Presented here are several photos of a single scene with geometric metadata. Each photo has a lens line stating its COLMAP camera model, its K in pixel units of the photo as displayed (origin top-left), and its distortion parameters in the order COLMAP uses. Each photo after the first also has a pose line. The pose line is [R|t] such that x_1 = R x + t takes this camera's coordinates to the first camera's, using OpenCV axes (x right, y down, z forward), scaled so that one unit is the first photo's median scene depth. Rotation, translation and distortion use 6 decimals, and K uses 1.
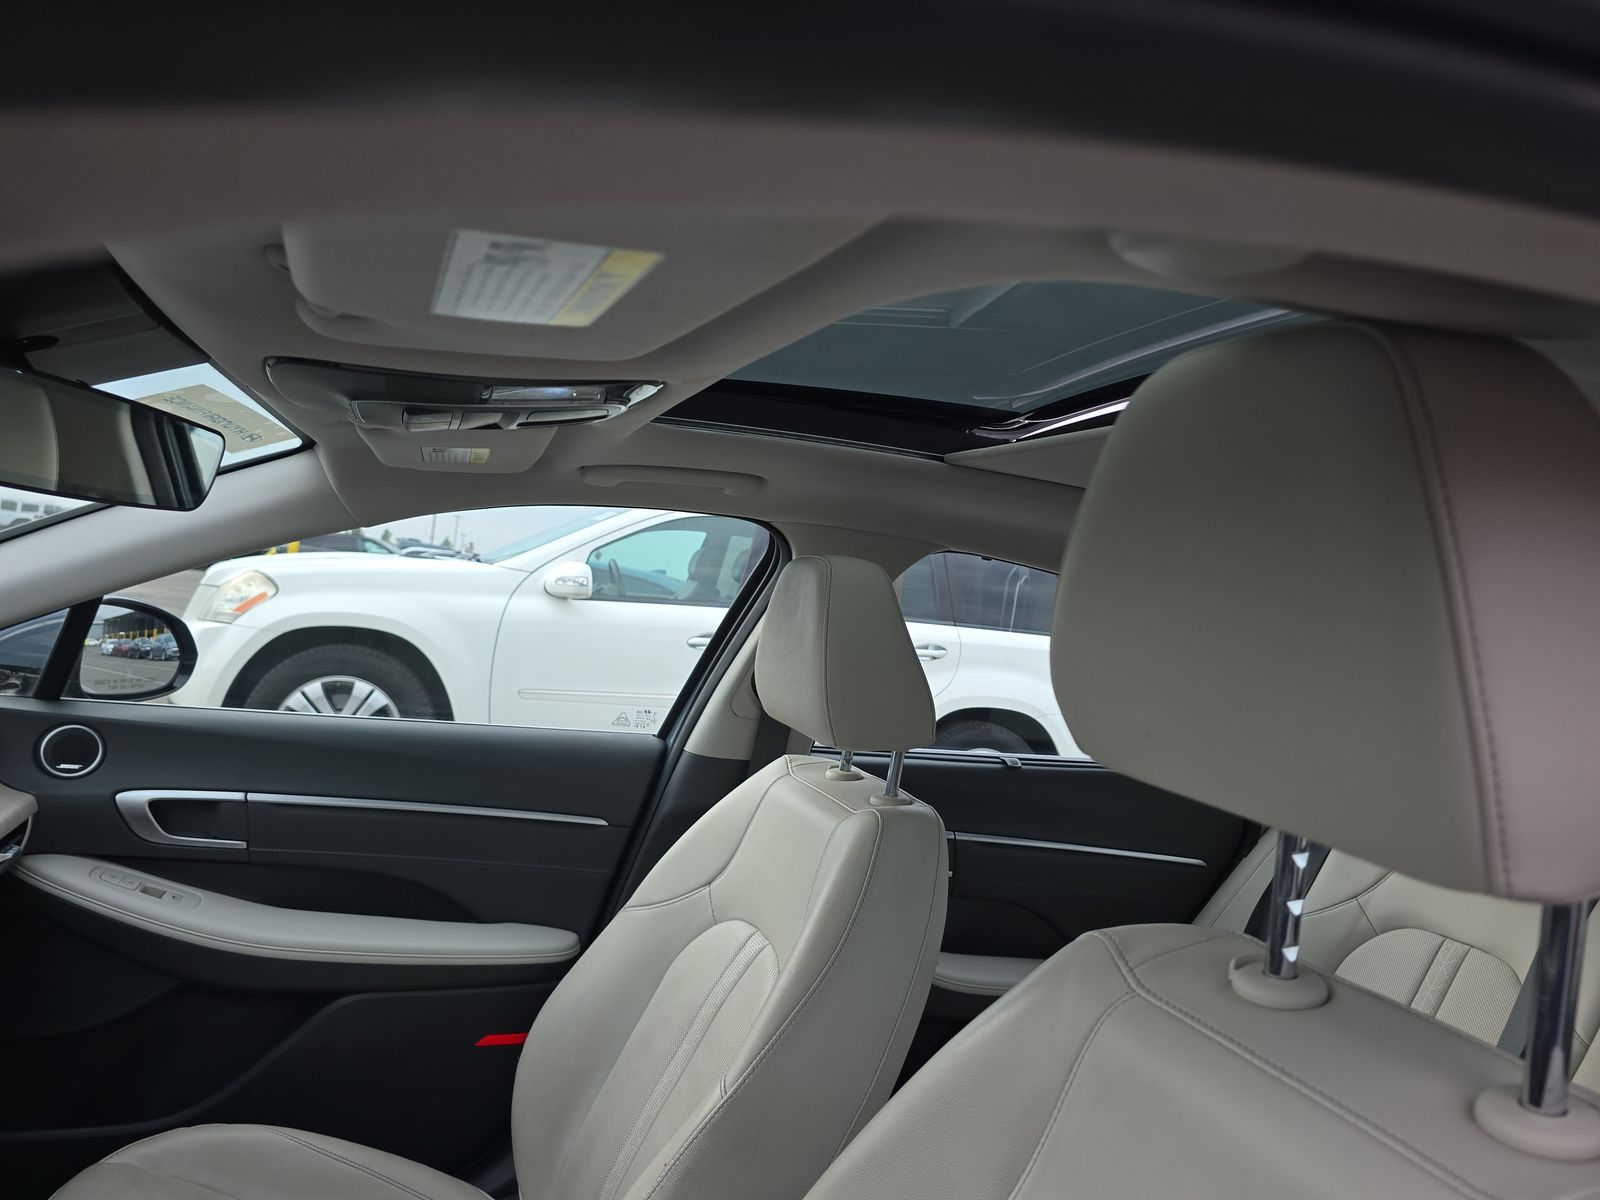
lens RADIAL K [[1112.1, 0, 806.1], [0, 1112.1, 598.2], [0, 0, 1]] dist [0.053808, -0.044073]
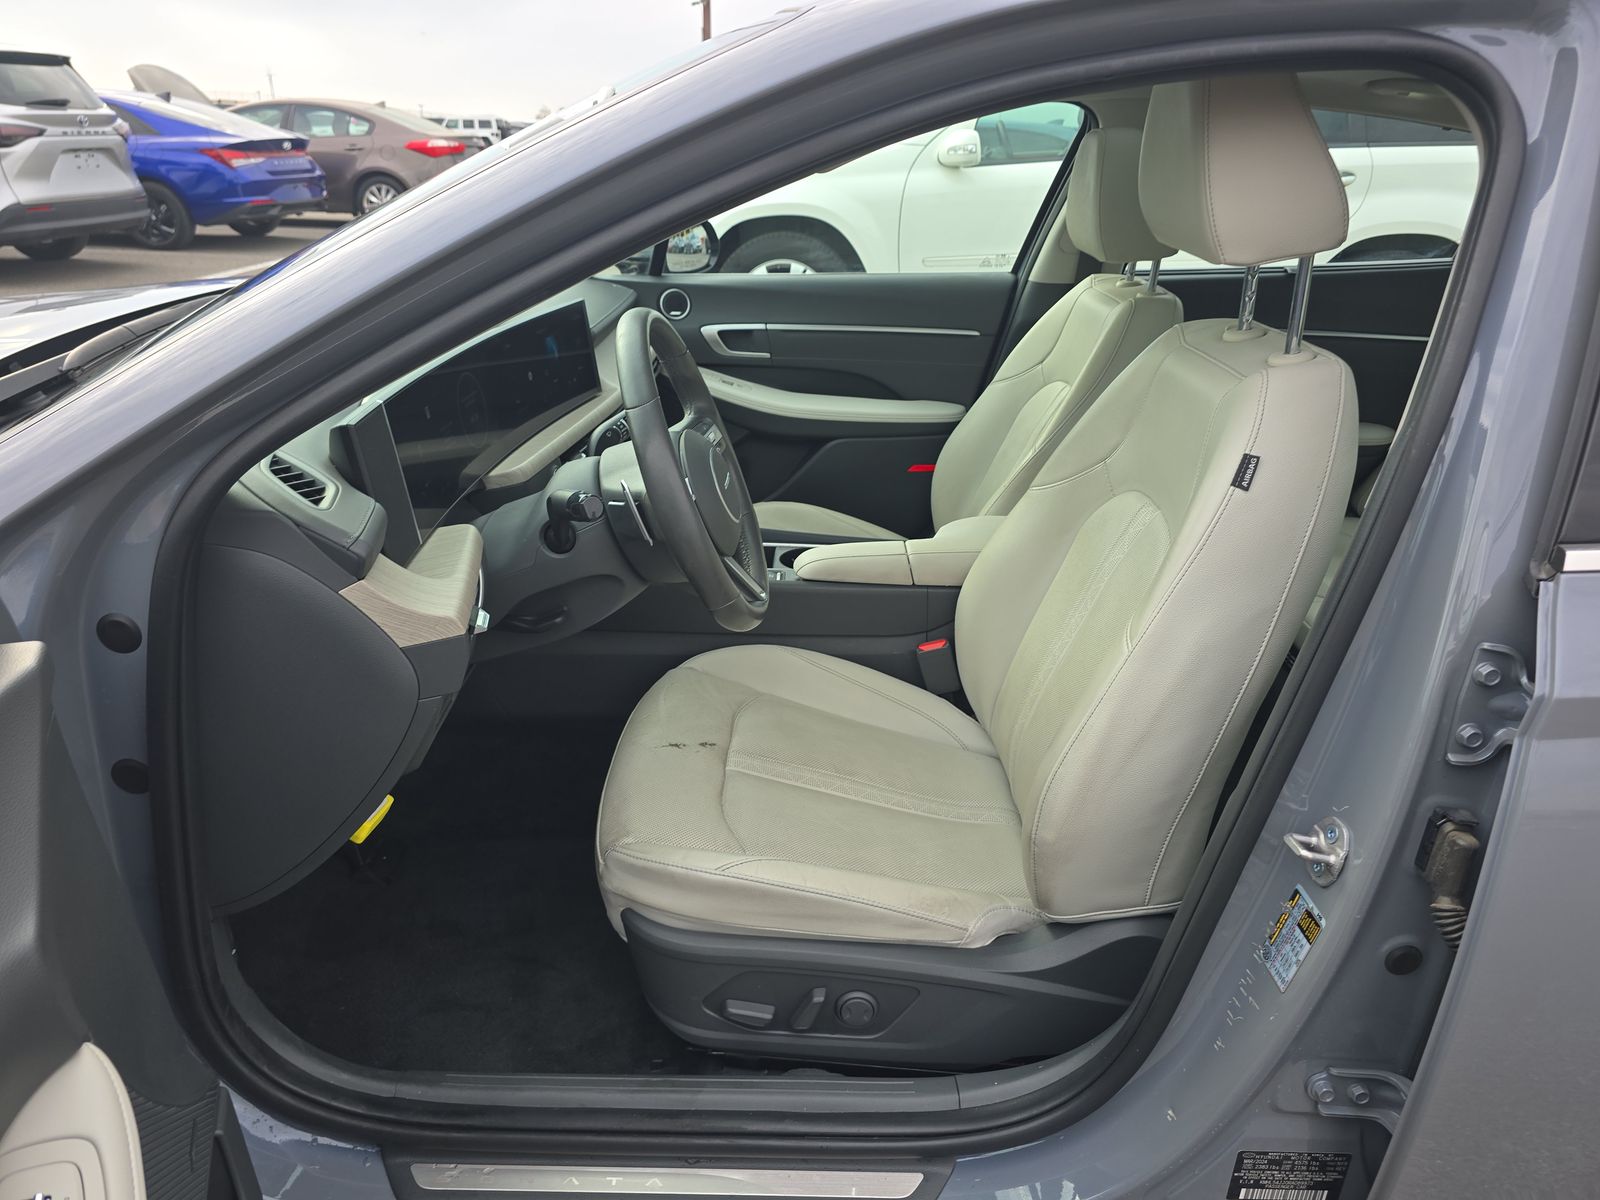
lens RADIAL K [[1112.1, 0, 806.1], [0, 1112.1, 598.2], [0, 0, 1]] dist [0.053808, -0.044073]
pose [[0.935111, 0.019337, -0.353828, 0.152211], [0.112168, 0.931013, 0.347322, -0.018812], [0.336134, -0.364473, 0.868432, -0.554135]]
